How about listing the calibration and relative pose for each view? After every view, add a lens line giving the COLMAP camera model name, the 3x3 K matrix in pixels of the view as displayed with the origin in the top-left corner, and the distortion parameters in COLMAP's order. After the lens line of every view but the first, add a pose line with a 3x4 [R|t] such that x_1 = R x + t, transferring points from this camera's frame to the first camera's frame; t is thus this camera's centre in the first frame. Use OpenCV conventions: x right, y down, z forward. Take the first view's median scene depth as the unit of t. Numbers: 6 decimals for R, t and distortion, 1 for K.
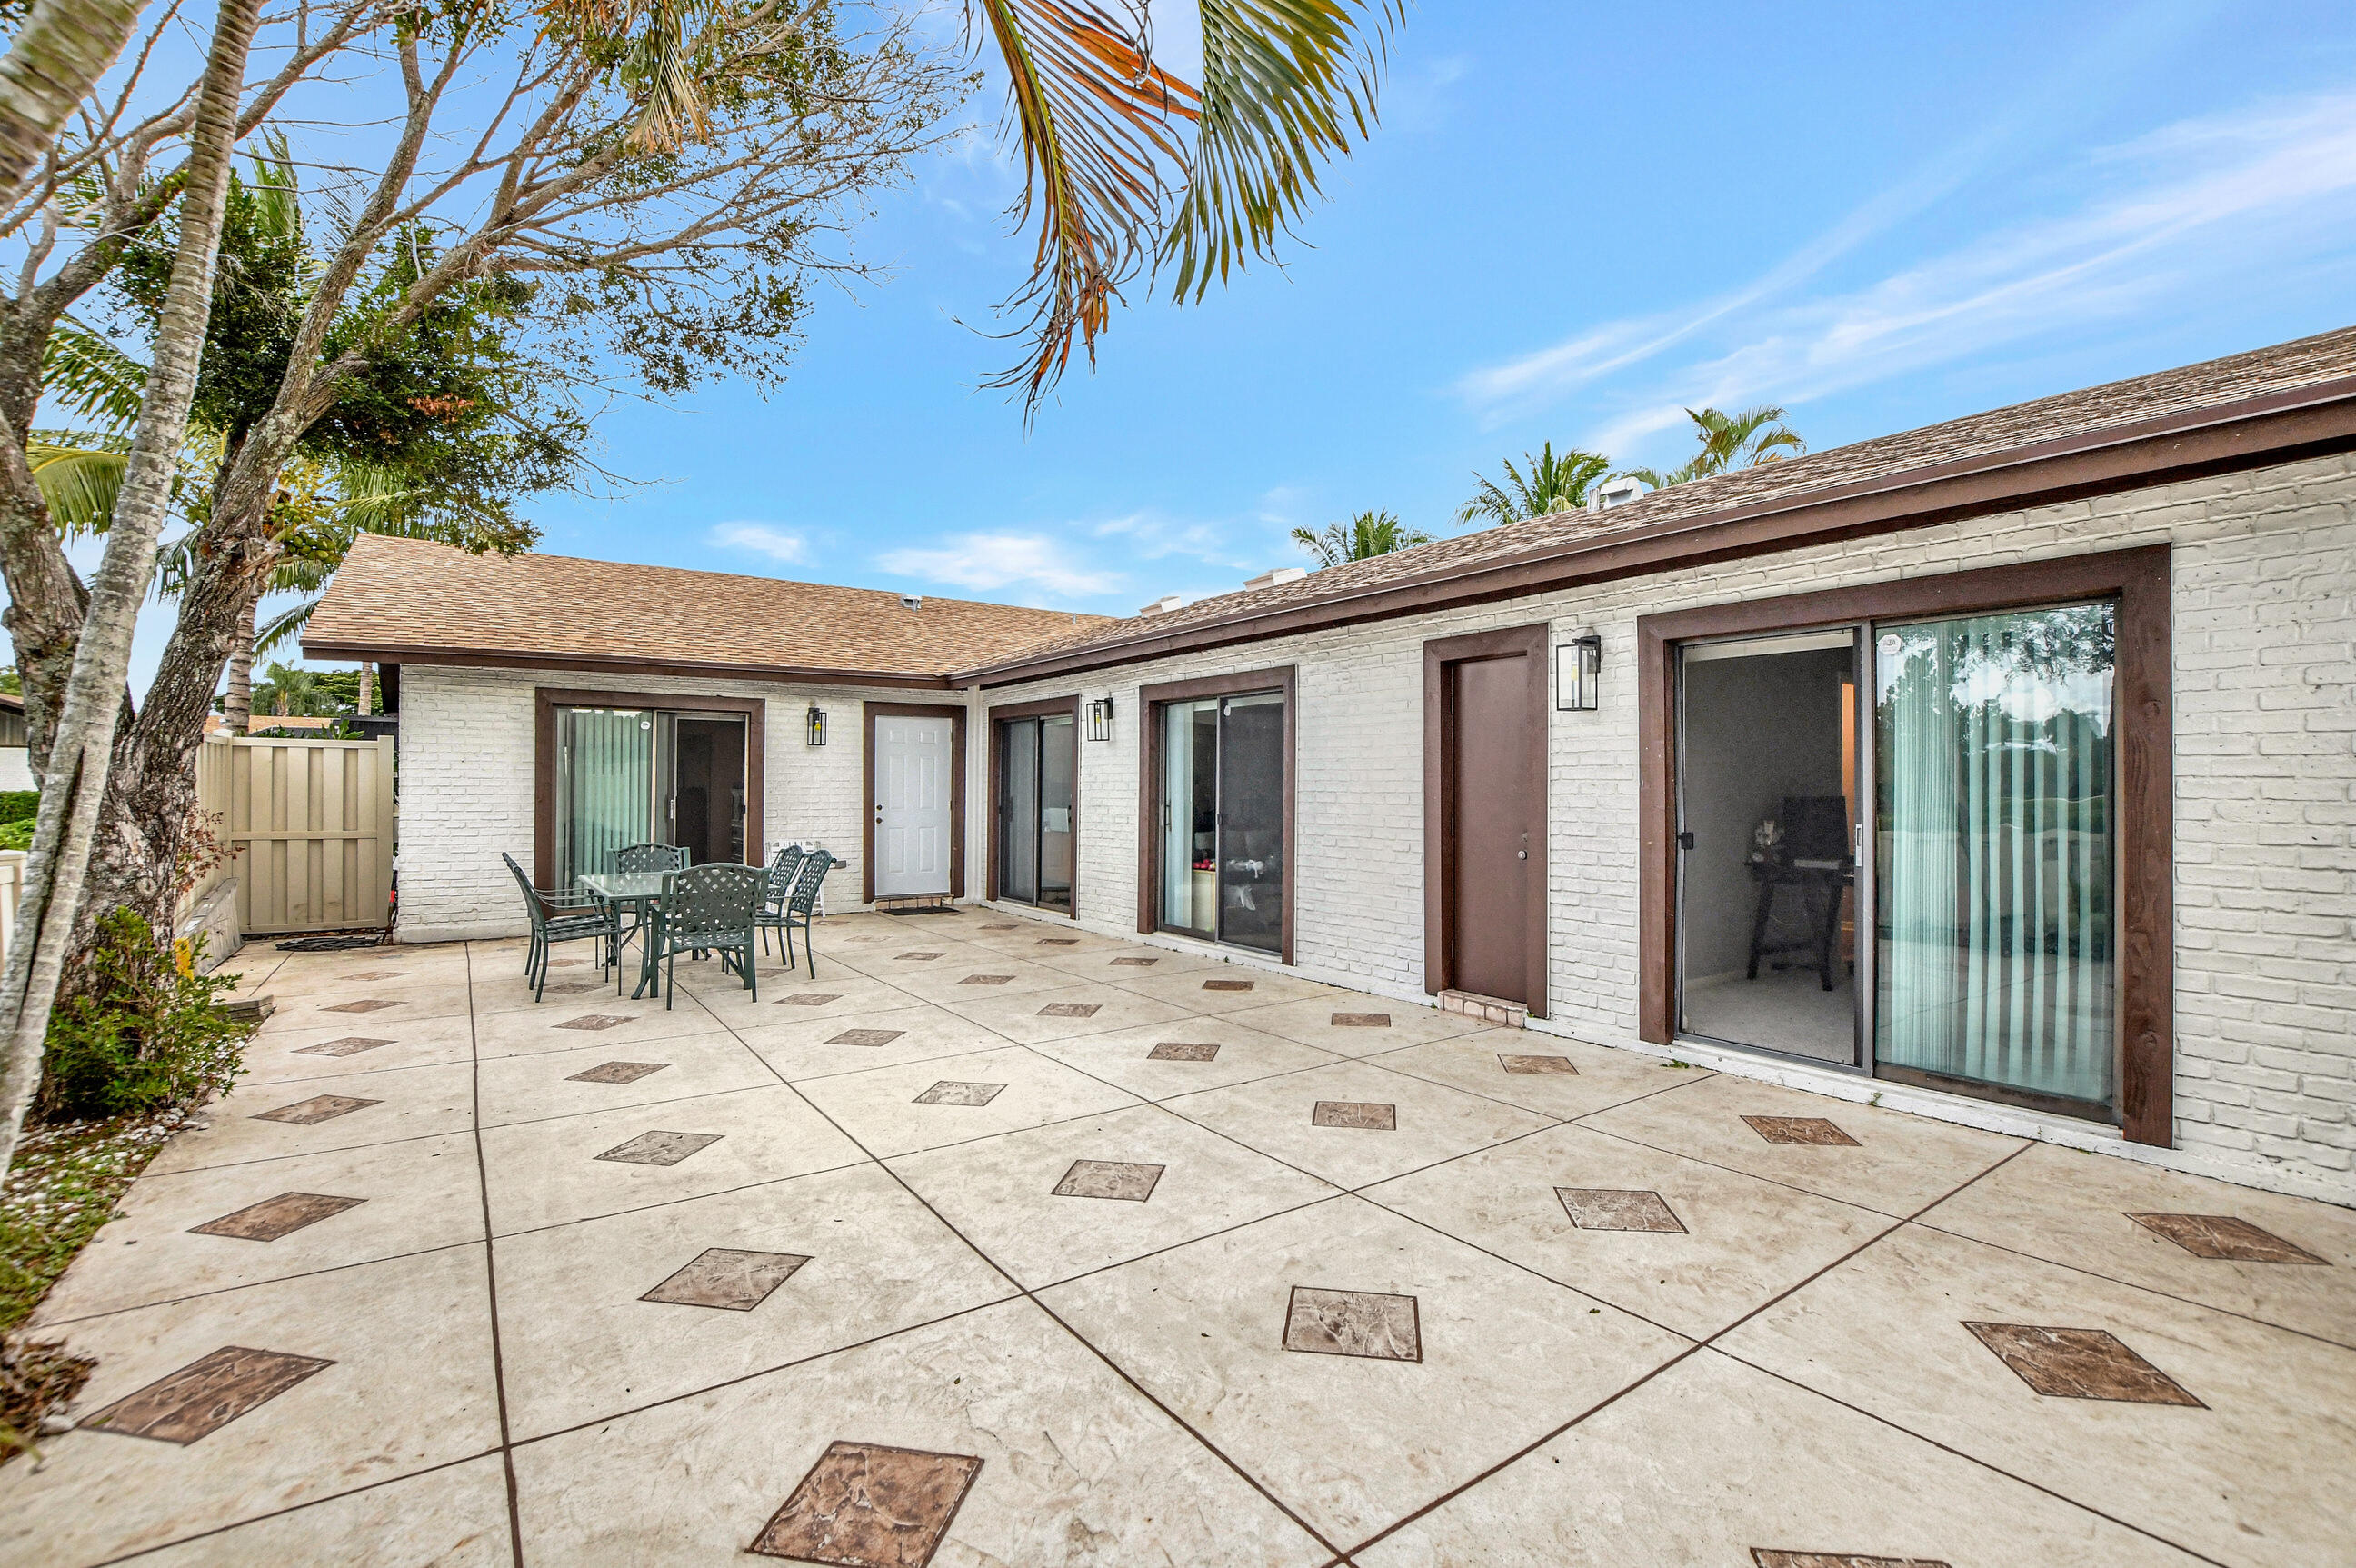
lens RADIAL K [[1074.0, 0, 1178.0], [0, 1074.0, 784.0], [0, 0, 1]] dist [-0.024433, 0.000009]
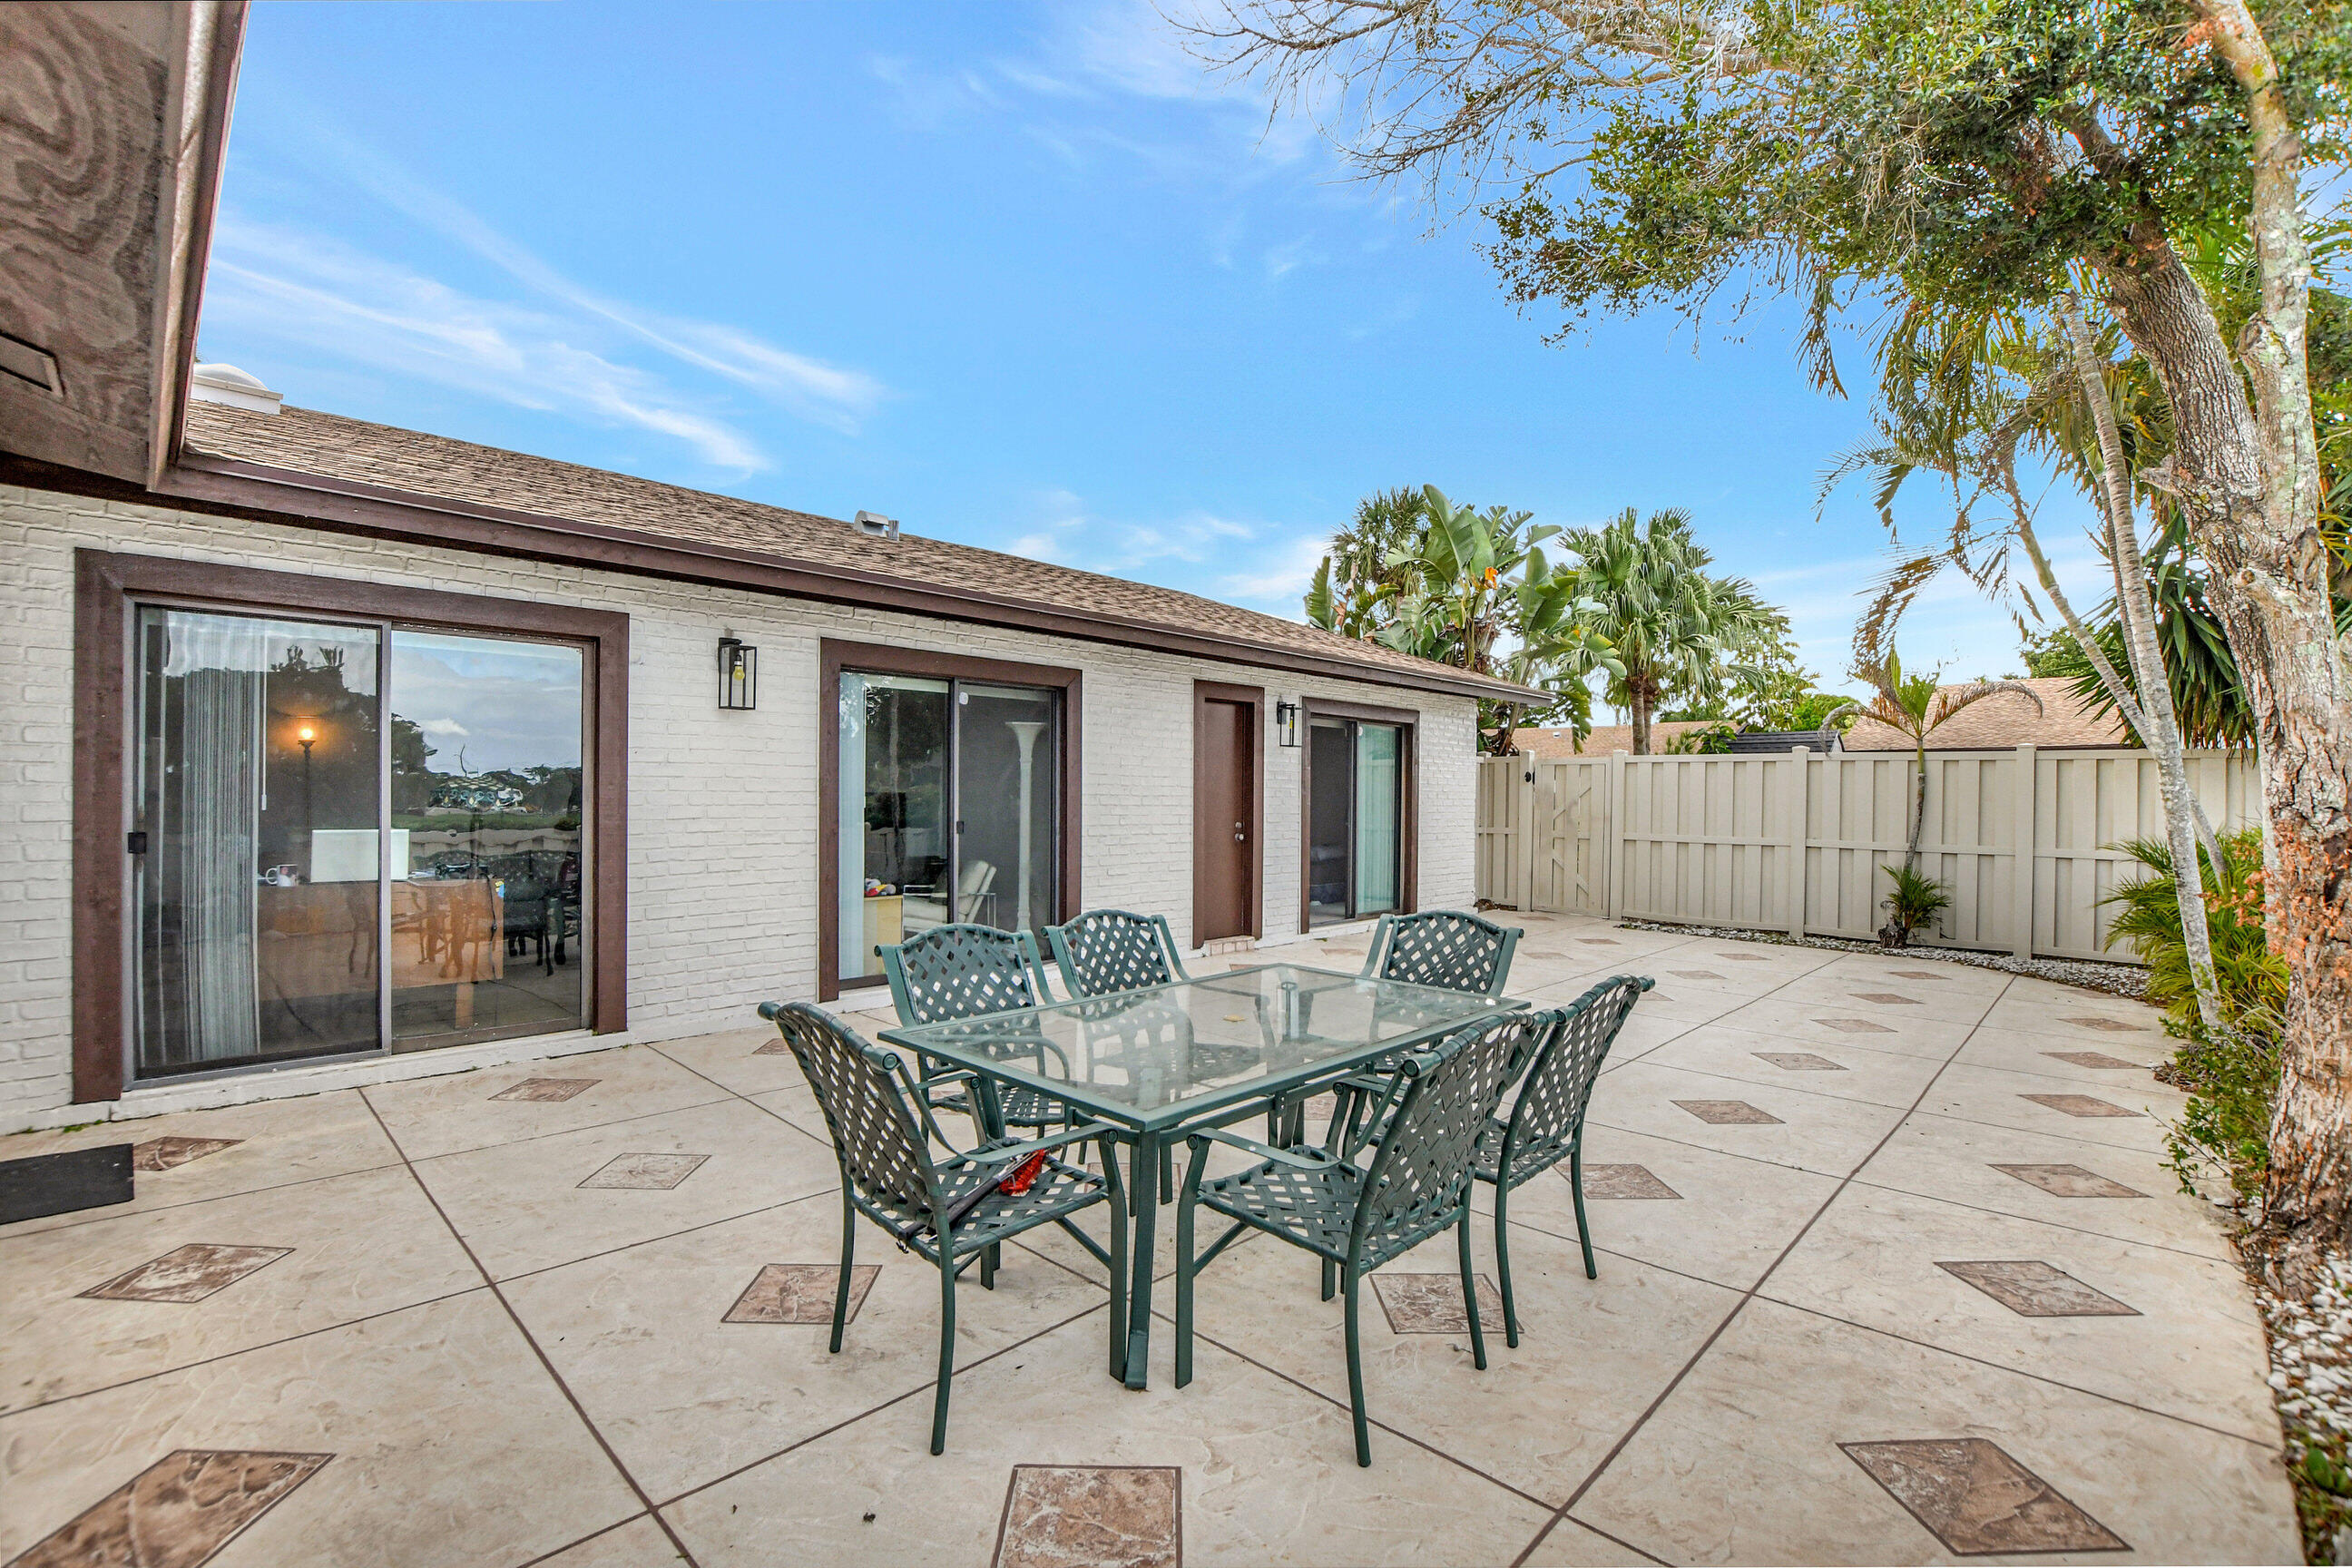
lens RADIAL K [[1059.0, 0, 1167.0], [0, 1059.0, 810.2], [0, 0, 1]] dist [-0.021205, -0.000208]
pose [[-0.181307, -0.006671, 0.983404, -0.879502], [-0.002077, 0.999977, 0.006401, 0.014608], [-0.983424, -0.000882, -0.181317, 1.089788]]
